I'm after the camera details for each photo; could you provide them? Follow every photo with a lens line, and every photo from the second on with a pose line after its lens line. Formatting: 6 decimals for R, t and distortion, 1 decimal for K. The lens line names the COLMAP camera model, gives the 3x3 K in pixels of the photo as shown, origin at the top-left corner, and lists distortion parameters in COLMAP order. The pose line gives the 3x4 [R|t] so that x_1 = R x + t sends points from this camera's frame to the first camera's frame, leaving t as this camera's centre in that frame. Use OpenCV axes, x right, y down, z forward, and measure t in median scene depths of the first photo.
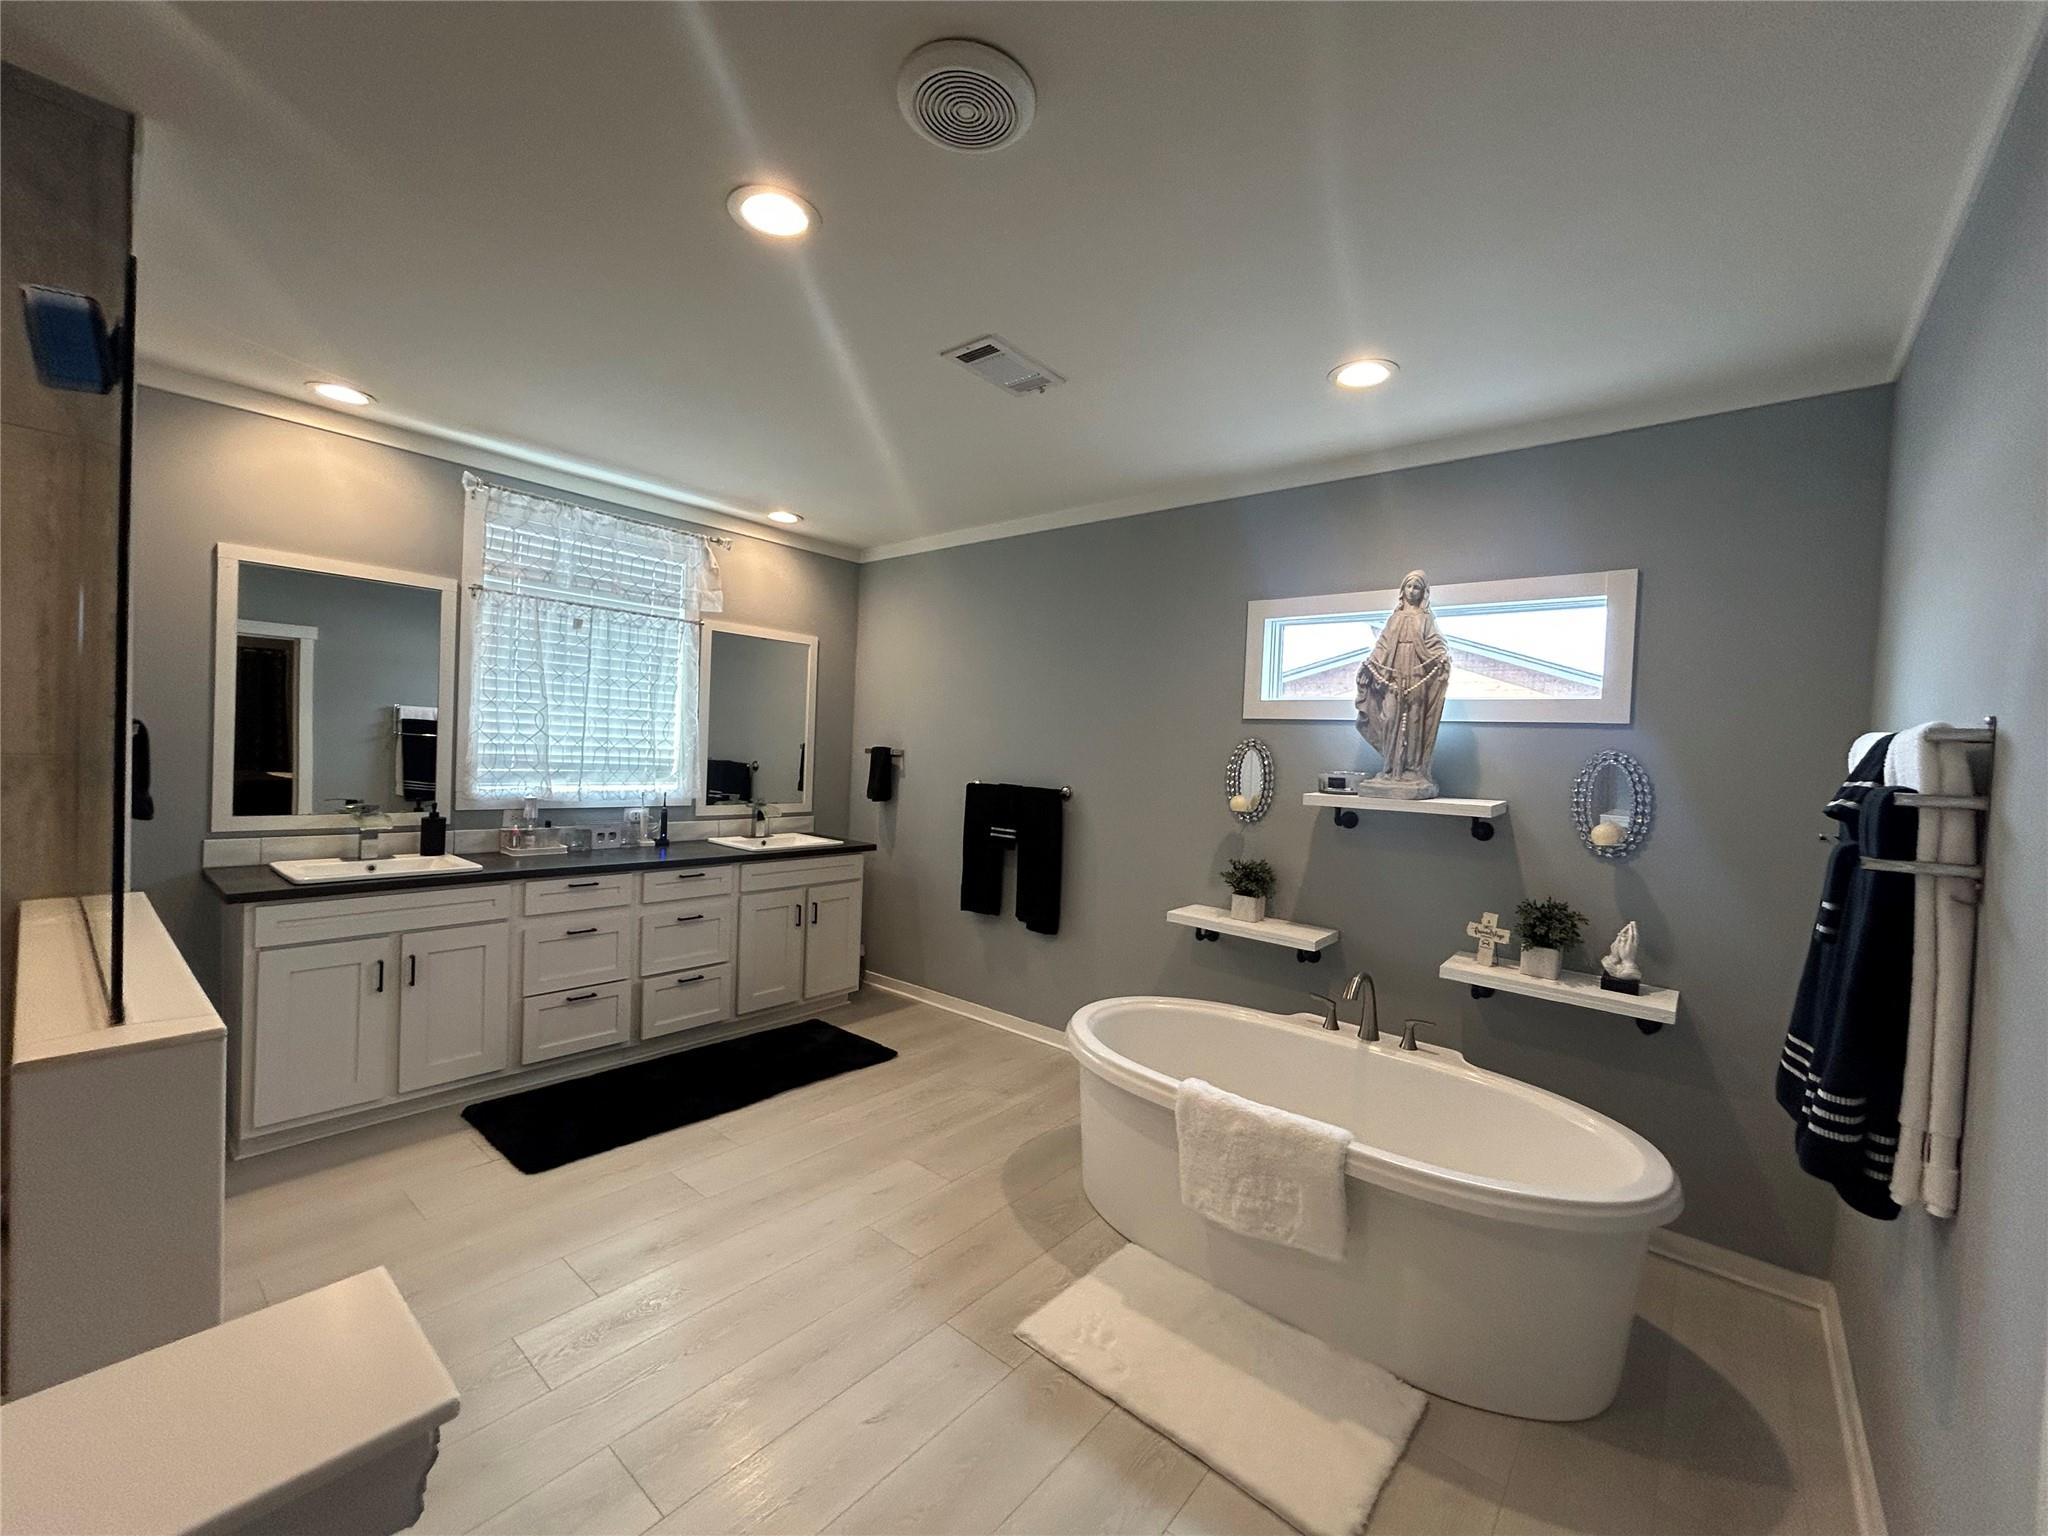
lens RADIAL K [[827.1, 0, 1022.9], [0, 827.1, 771.2], [0, 0, 1]] dist [-0.000899, 0.000552]
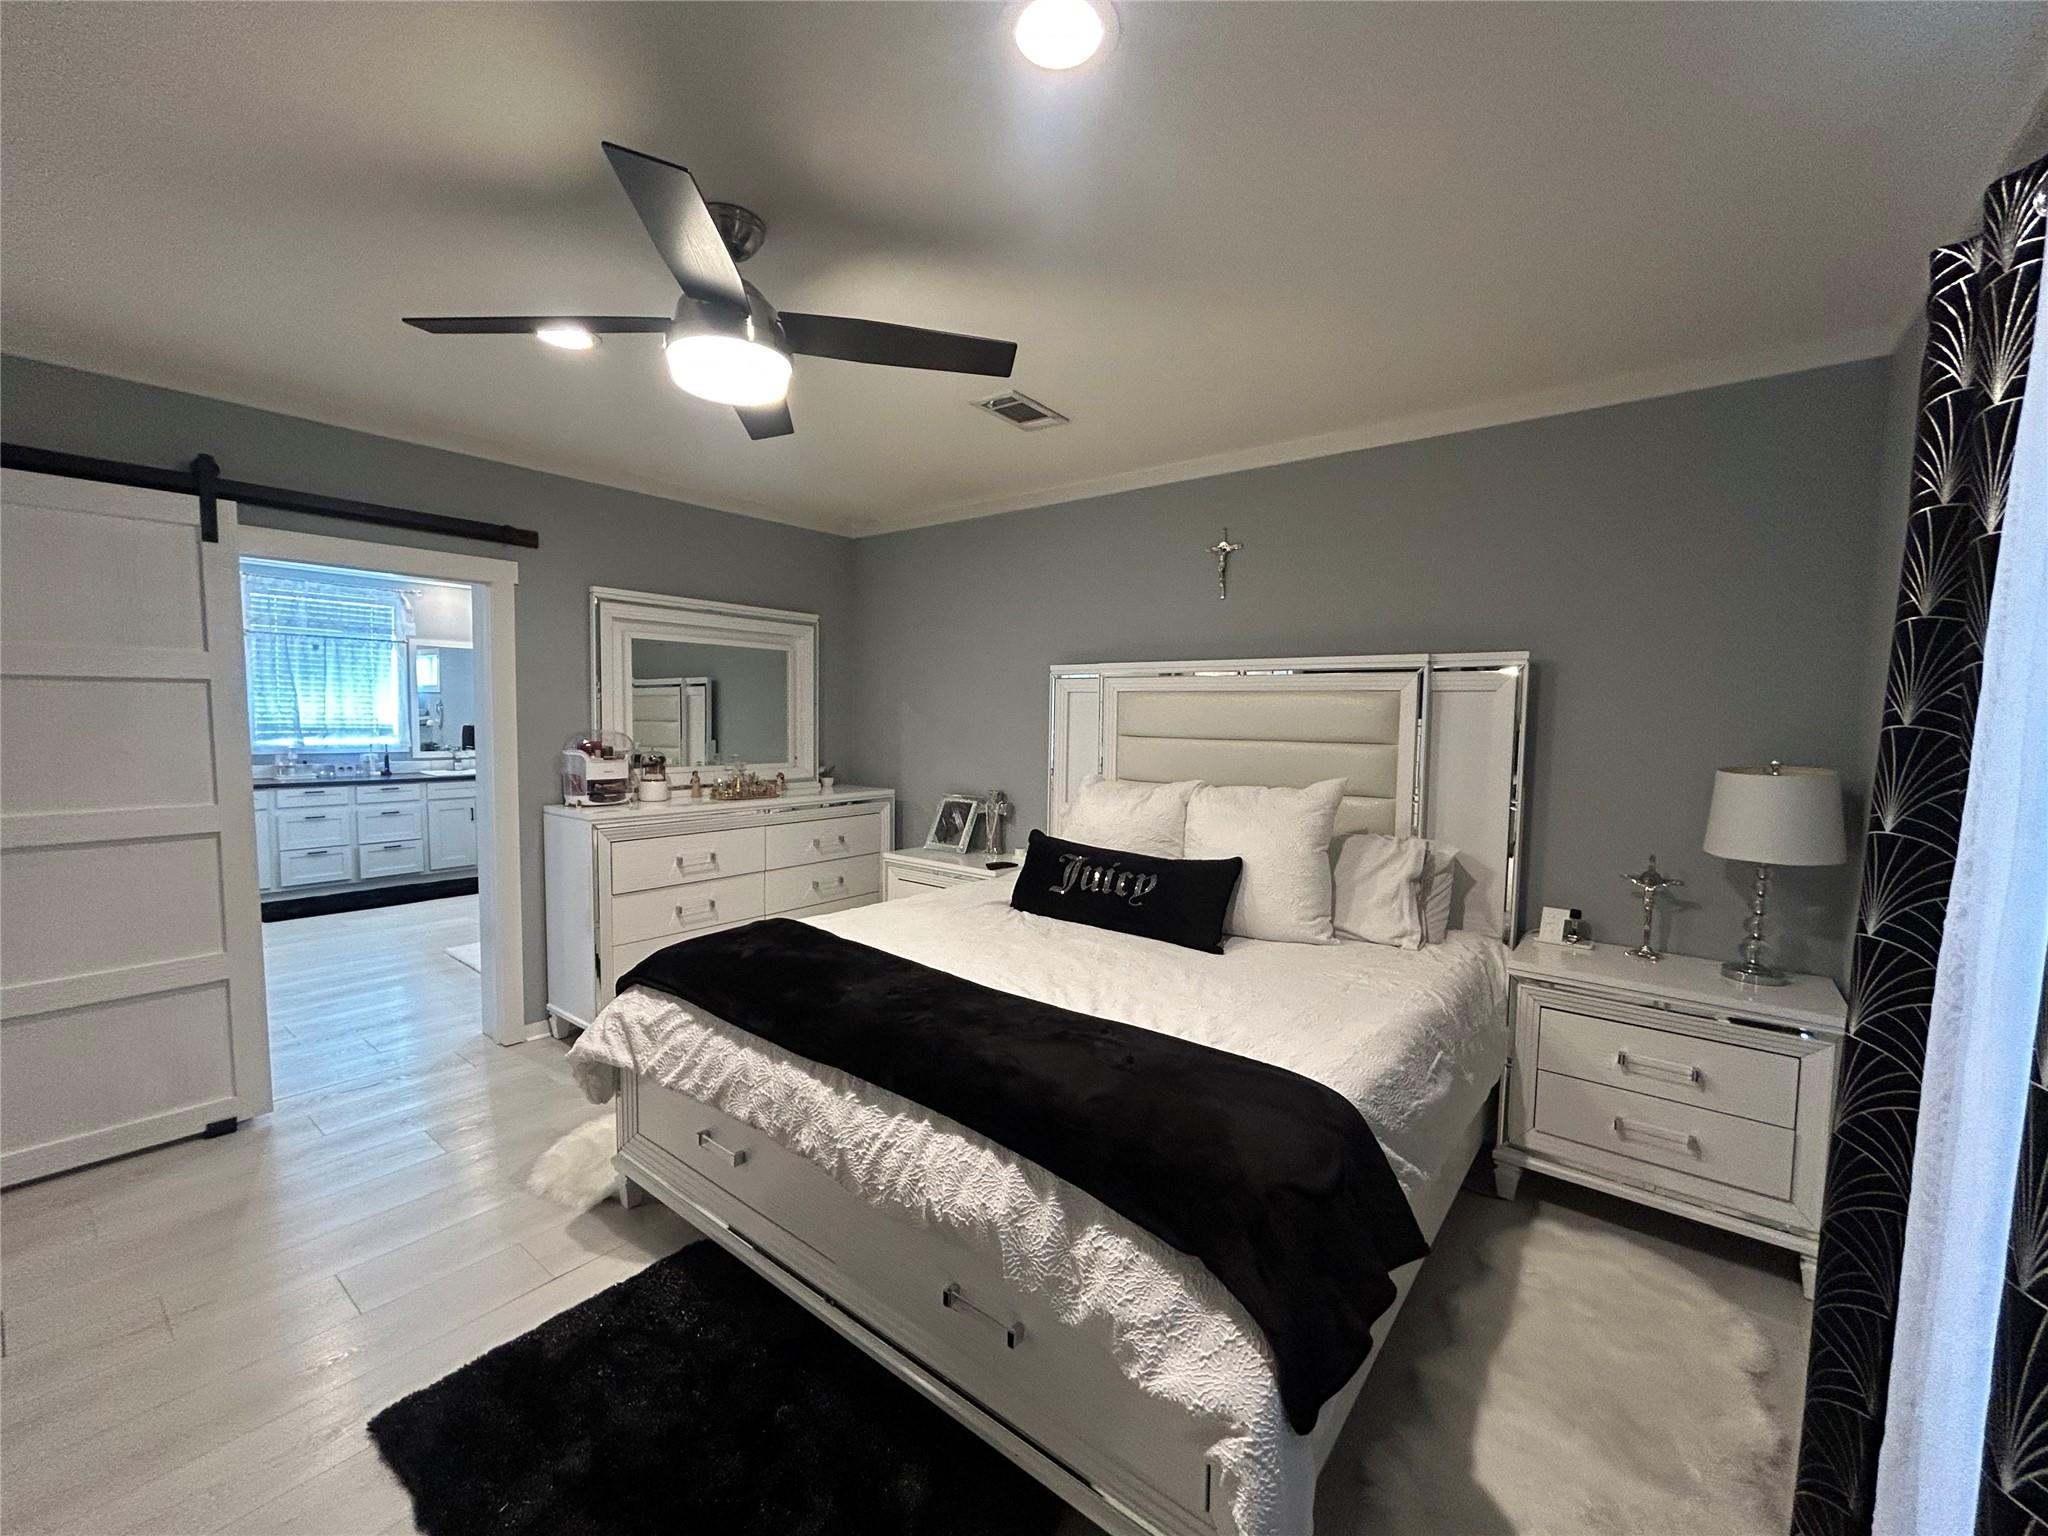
lens RADIAL K [[827.1, 0, 1025.3], [0, 827.1, 769.8], [0, 0, 1]] dist [-0.000899, 0.000552]
pose [[0.998952, -0.032093, 0.032644, 0.885189], [0.030723, 0.998660, 0.041652, 0.052756], [-0.033937, -0.040605, 0.998599, -0.796031]]
